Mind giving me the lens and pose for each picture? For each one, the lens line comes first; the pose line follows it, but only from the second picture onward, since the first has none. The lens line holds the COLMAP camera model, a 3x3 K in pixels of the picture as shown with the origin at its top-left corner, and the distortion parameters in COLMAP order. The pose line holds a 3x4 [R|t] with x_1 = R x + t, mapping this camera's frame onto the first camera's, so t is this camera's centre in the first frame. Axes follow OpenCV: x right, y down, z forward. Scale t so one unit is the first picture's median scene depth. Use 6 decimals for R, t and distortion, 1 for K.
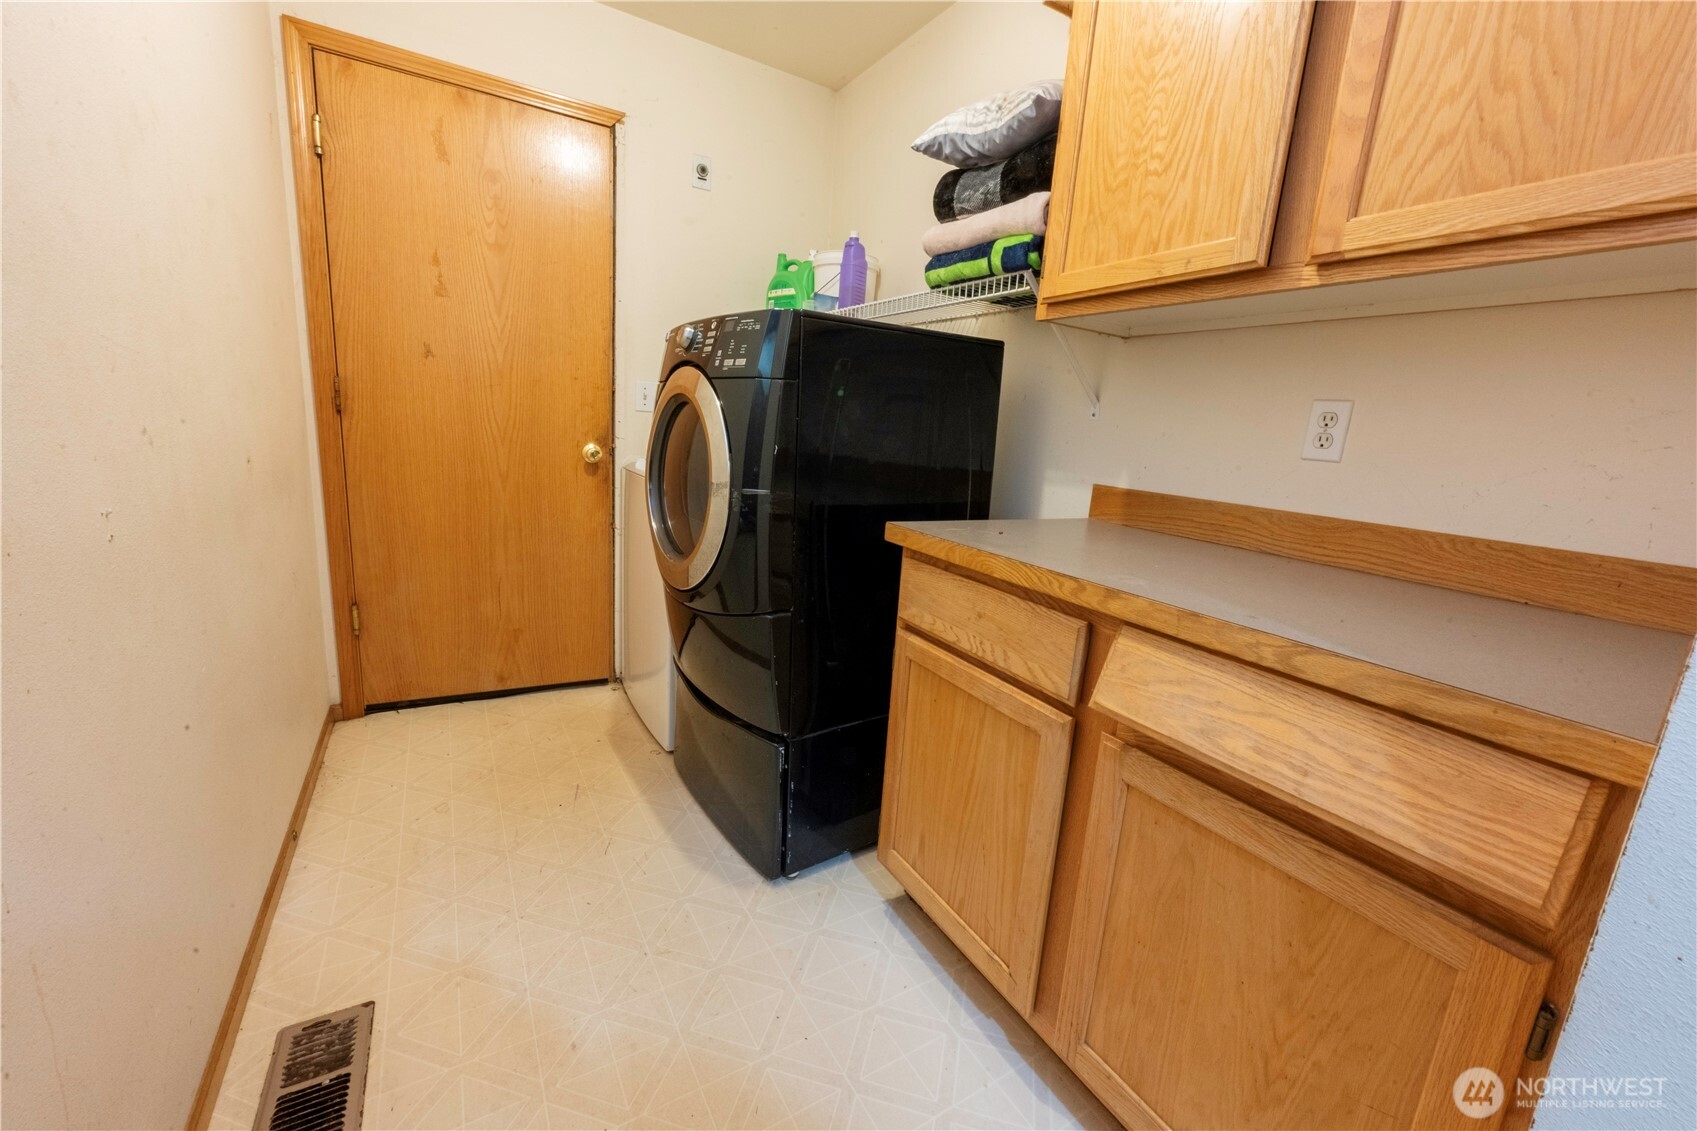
lens RADIAL K [[670.0, 0, 858.0], [0, 670.0, 565.3], [0, 0, 1]] dist [-0.000924, 0.000454]
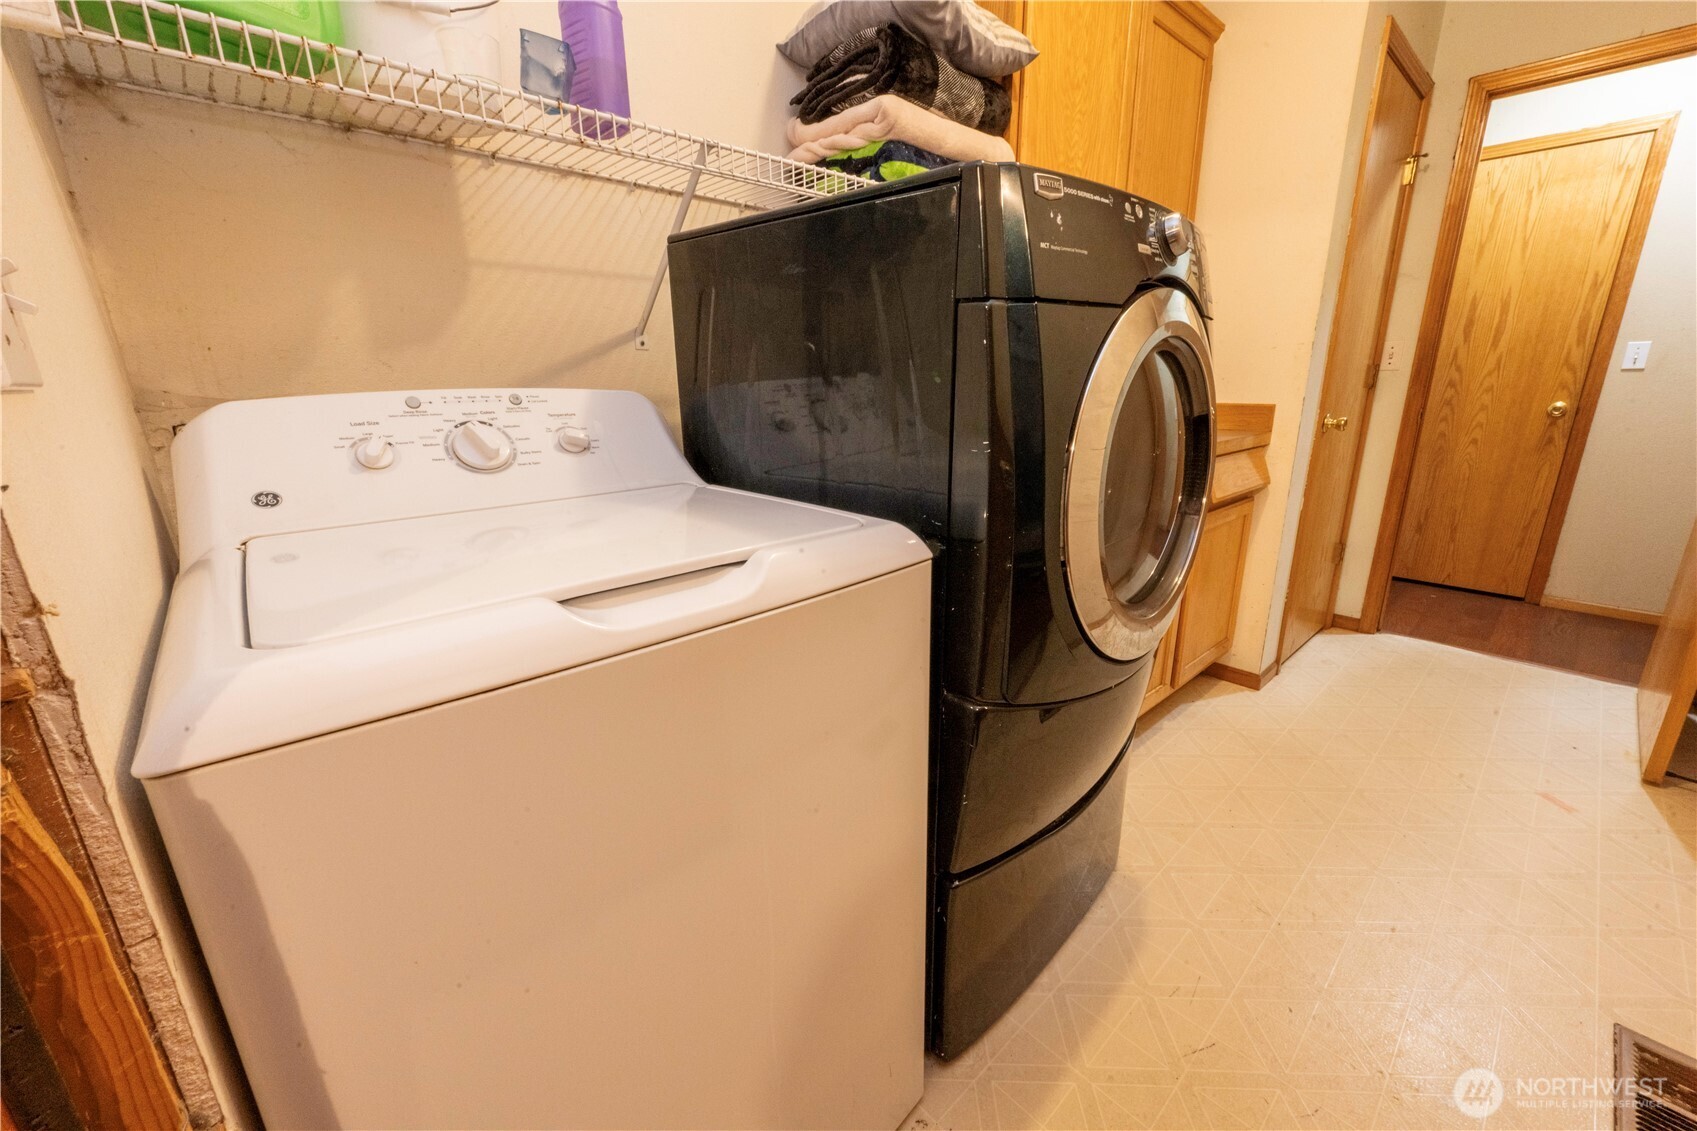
lens RADIAL K [[670.0, 0, 858.0], [0, 670.0, 565.3], [0, 0, 1]] dist [-0.000924, 0.000454]
pose [[-0.198226, -0.338593, 0.919816, -0.860865], [0.194596, 0.906162, 0.375504, -0.375597], [-0.960645, 0.253427, -0.113736, 1.461626]]
